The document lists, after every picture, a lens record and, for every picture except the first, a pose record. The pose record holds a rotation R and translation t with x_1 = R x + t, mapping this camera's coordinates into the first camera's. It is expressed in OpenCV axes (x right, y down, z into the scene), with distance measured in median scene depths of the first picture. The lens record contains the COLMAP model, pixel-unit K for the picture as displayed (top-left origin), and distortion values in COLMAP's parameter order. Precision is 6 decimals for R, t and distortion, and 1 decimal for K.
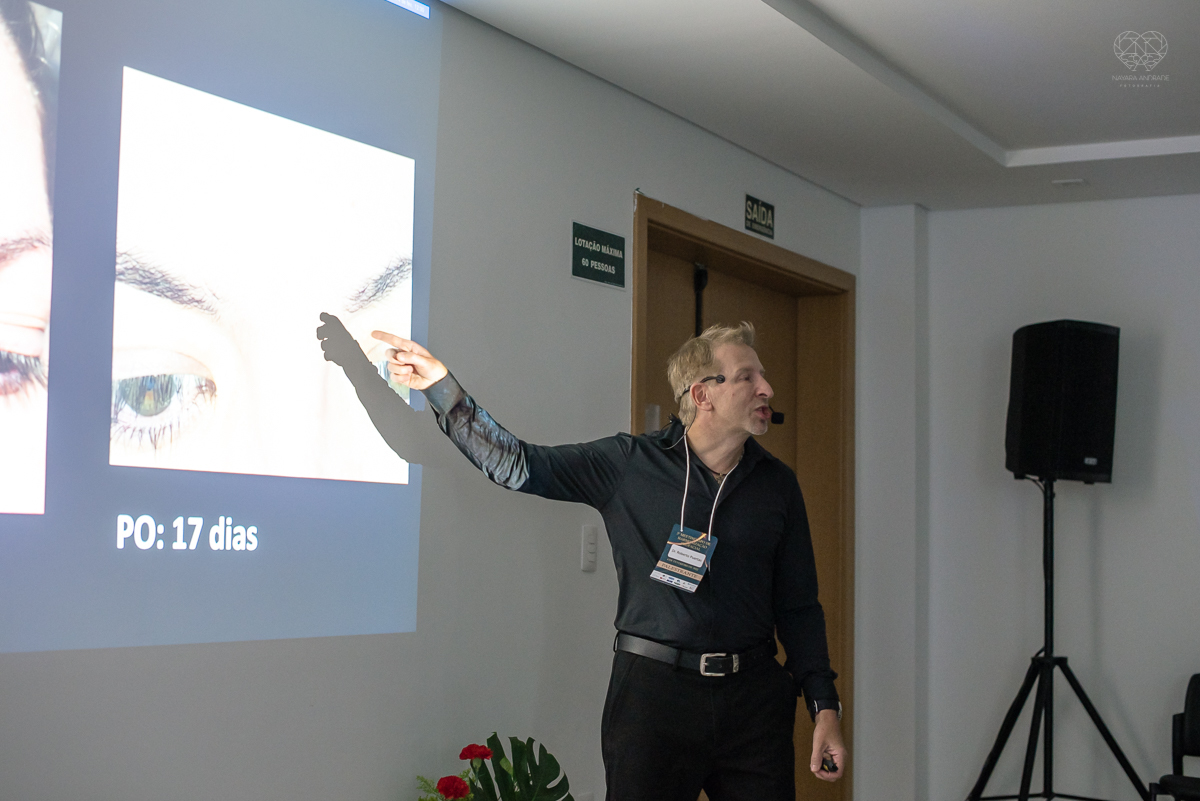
lens RADIAL K [[1933.0, 0, 600.0], [0, 1933.0, 400.5], [0, 0, 1]] dist [-0.127916, -0.043328]
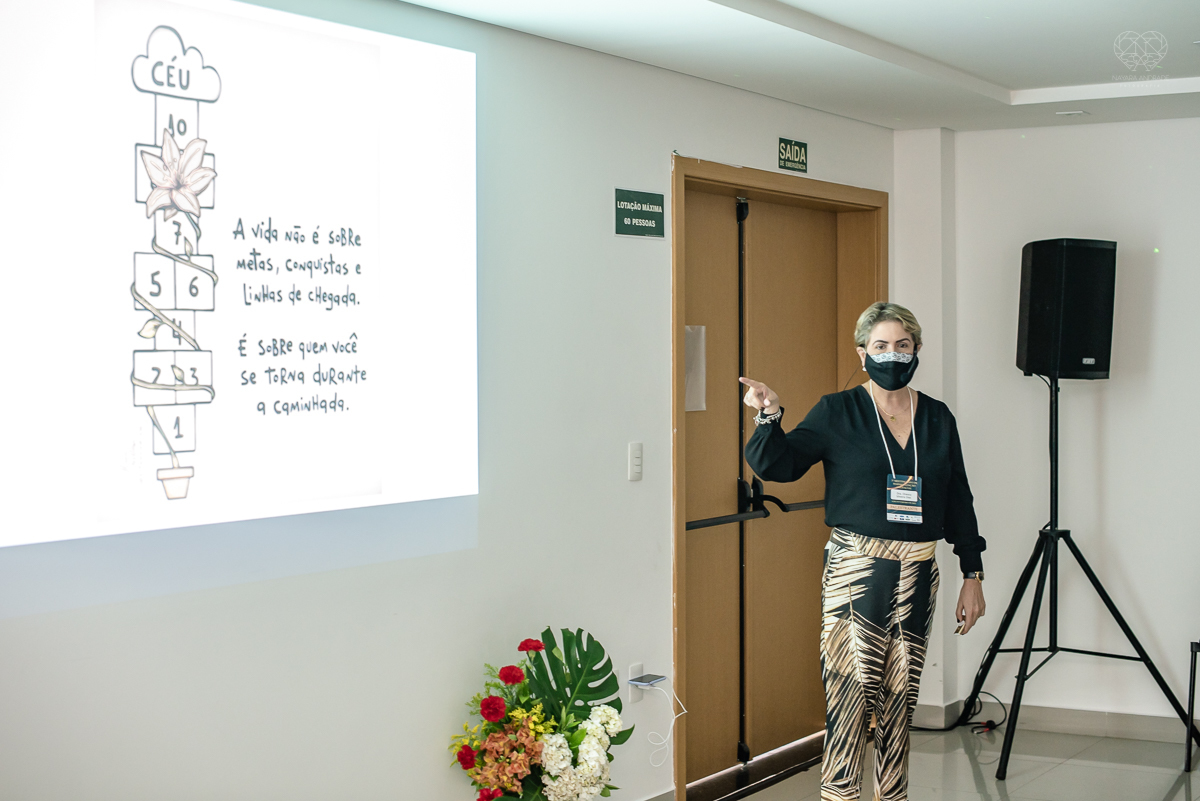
lens RADIAL K [[1869.6, 0, 600.0], [0, 1869.6, 400.5], [0, 0, 1]] dist [-0.144618, -0.030741]
pose [[0.996904, -0.016066, -0.076964, 0.056714], [0.023866, 0.994546, 0.101533, -0.072267], [0.074913, -0.103055, 0.991851, -0.132873]]
